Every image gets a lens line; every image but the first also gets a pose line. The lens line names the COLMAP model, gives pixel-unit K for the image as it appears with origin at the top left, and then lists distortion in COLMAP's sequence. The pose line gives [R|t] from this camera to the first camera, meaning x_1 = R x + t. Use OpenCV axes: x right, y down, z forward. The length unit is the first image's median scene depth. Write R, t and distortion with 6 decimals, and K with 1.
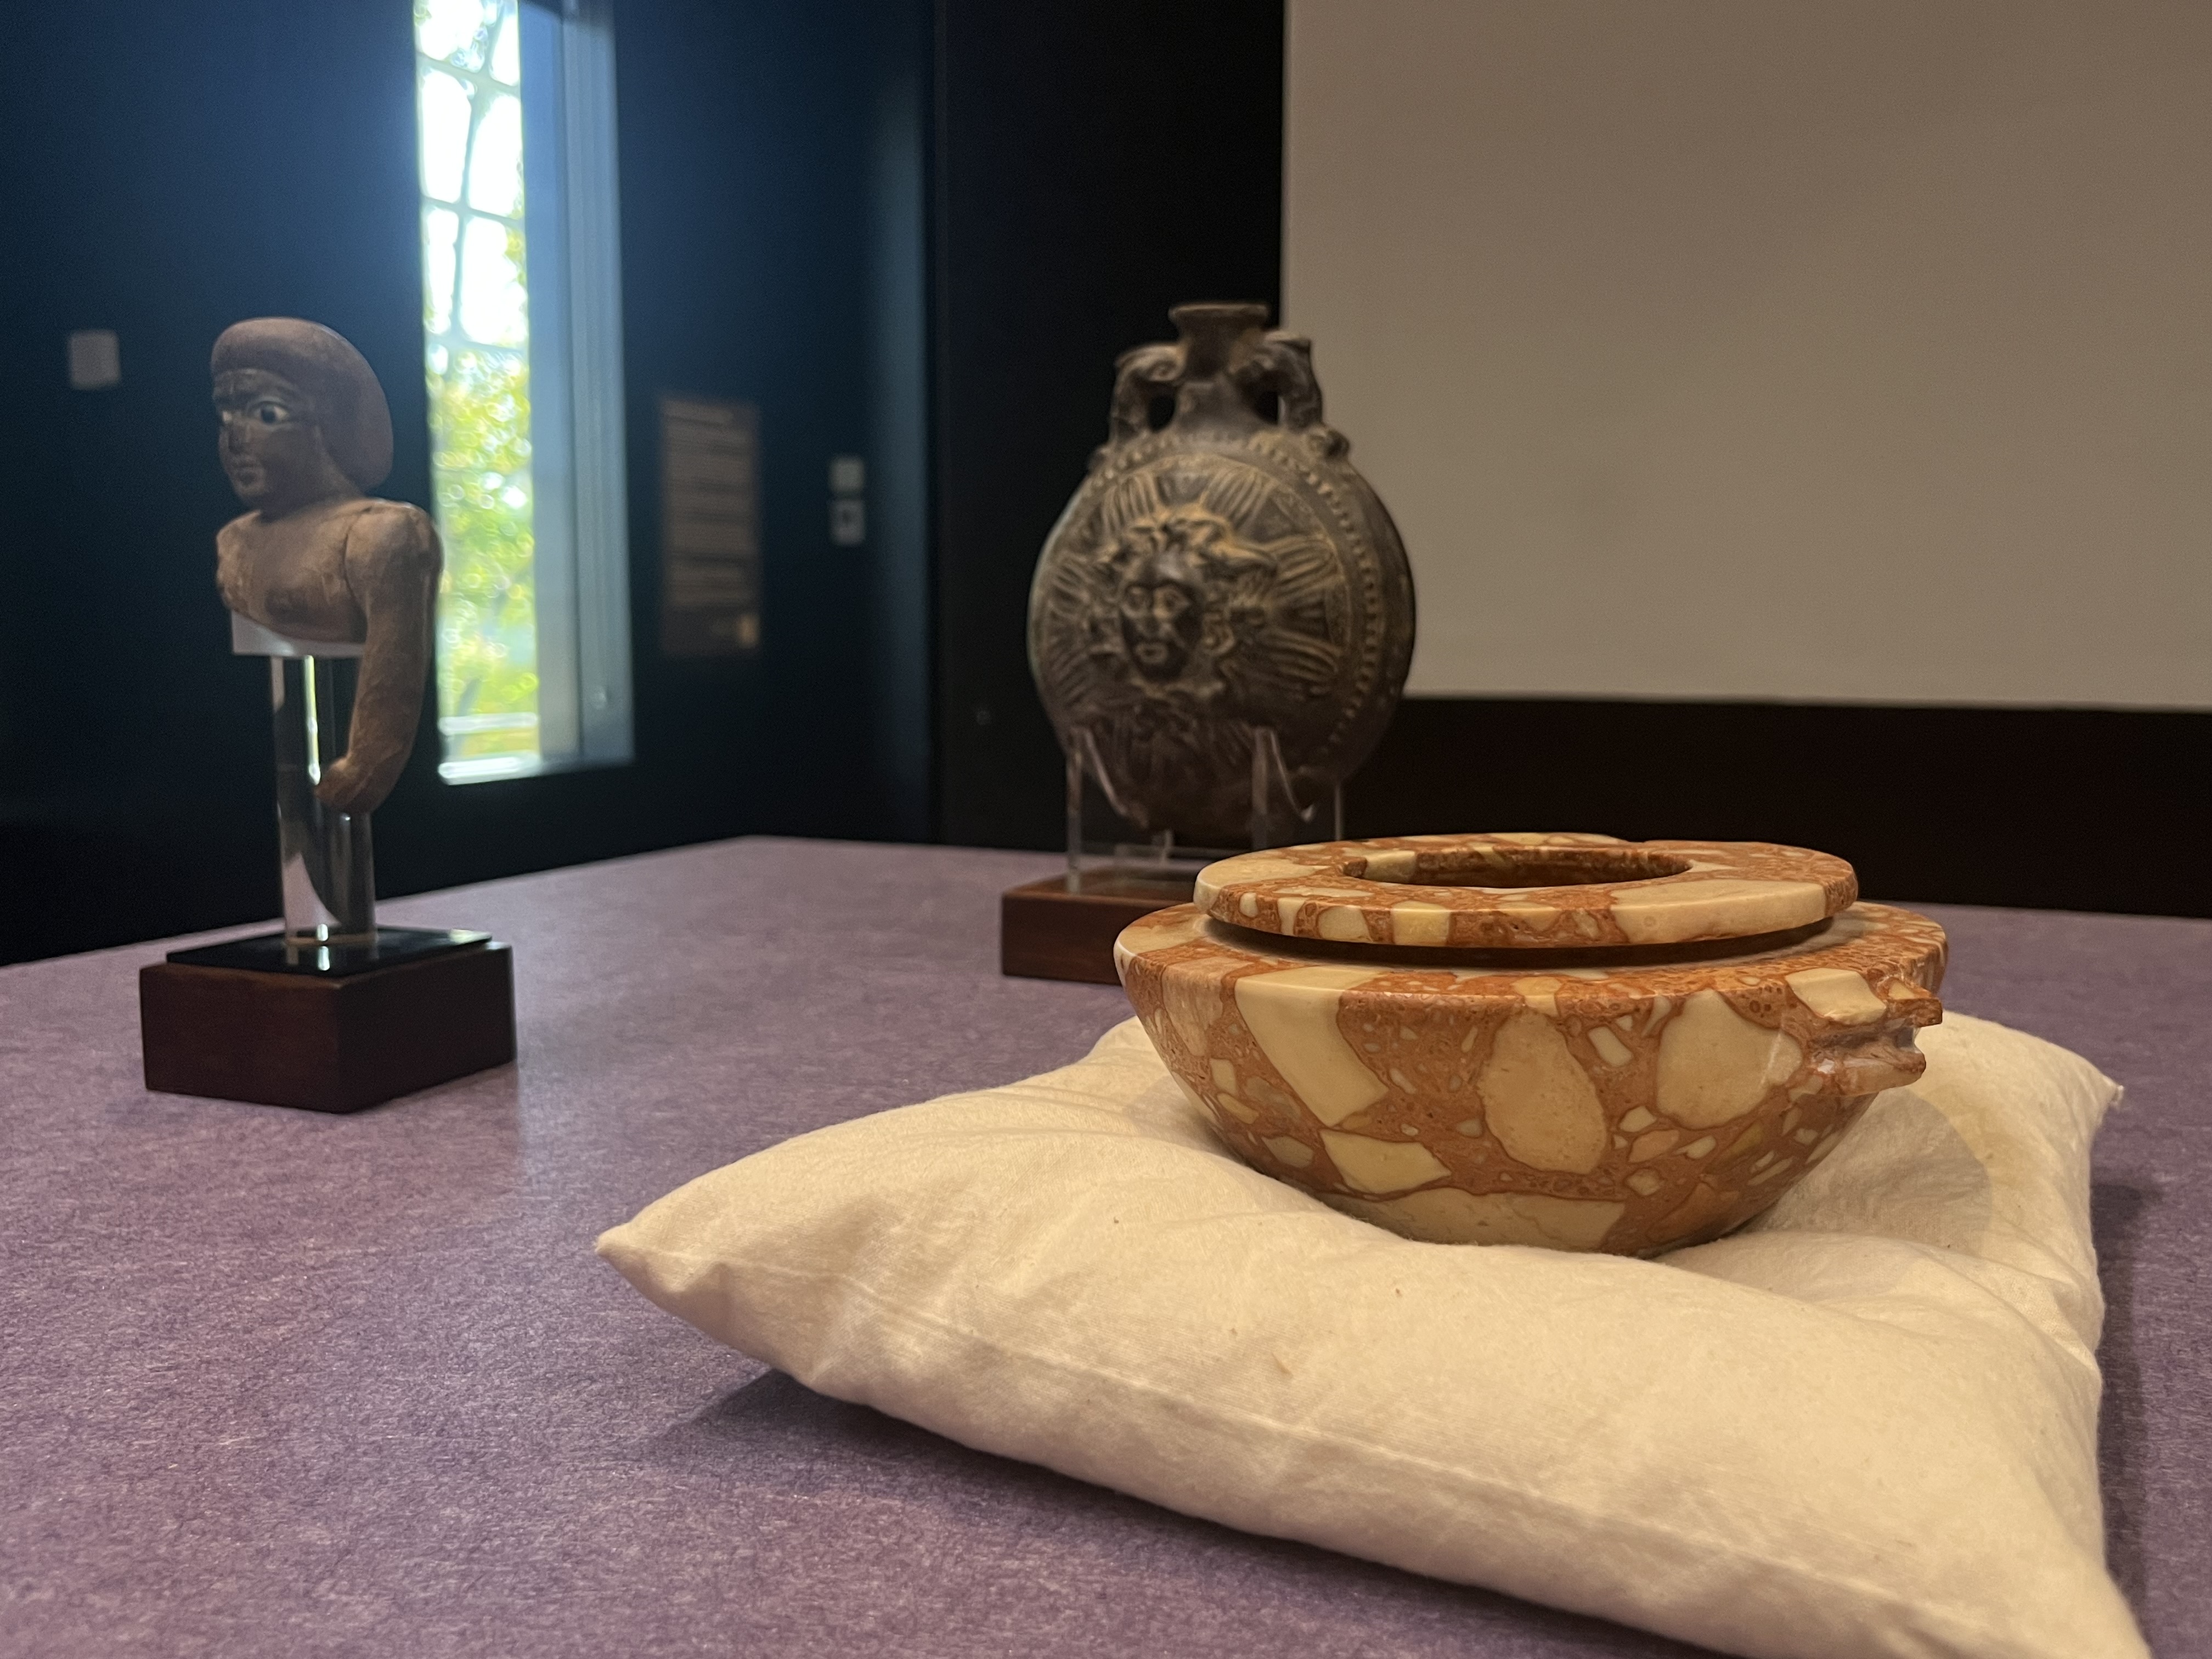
lens RADIAL K [[1917.4, 0, 1106.0], [0, 1917.4, 829.5], [0, 0, 1]] dist [0.013070, -0.004842]
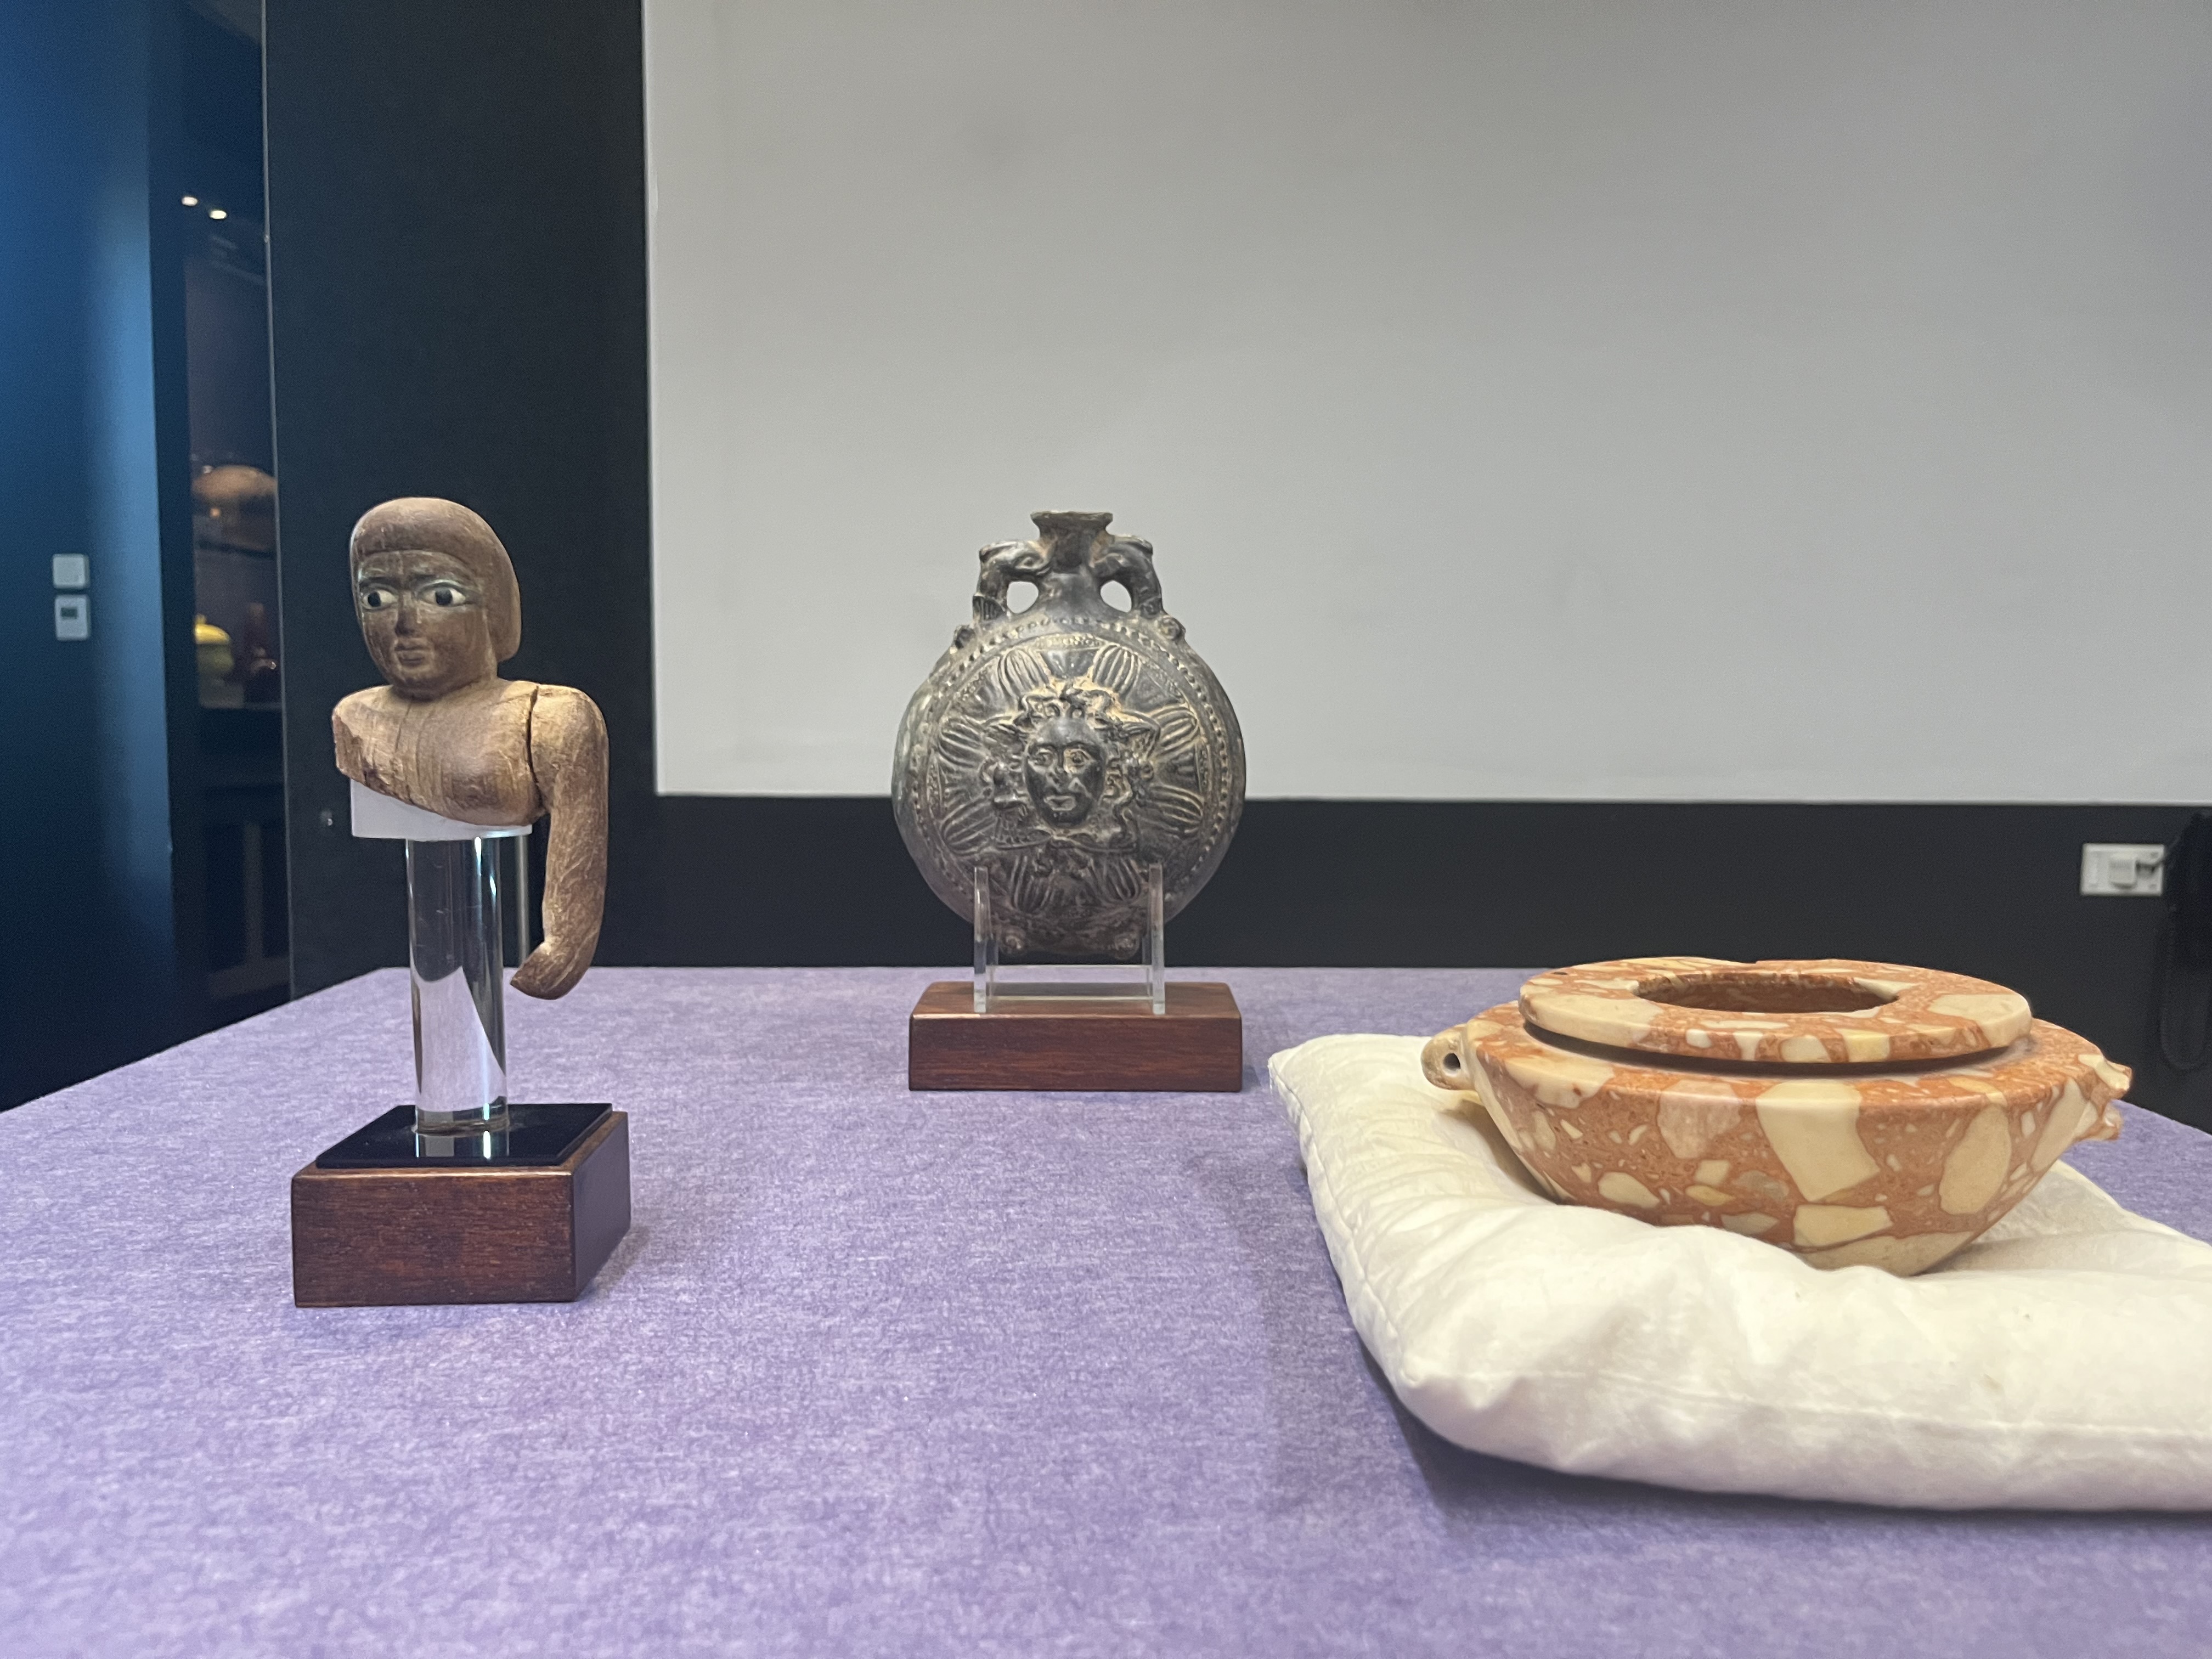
lens RADIAL K [[1673.0, 0, 1106.0], [0, 1673.0, 829.5], [0, 0, 1]] dist [0.066927, -0.108548]
pose [[0.901576, -0.026932, 0.431782, -0.503305], [0.044283, 0.998563, -0.030181, -0.055566], [-0.430349, 0.046331, 0.901473, 0.079675]]
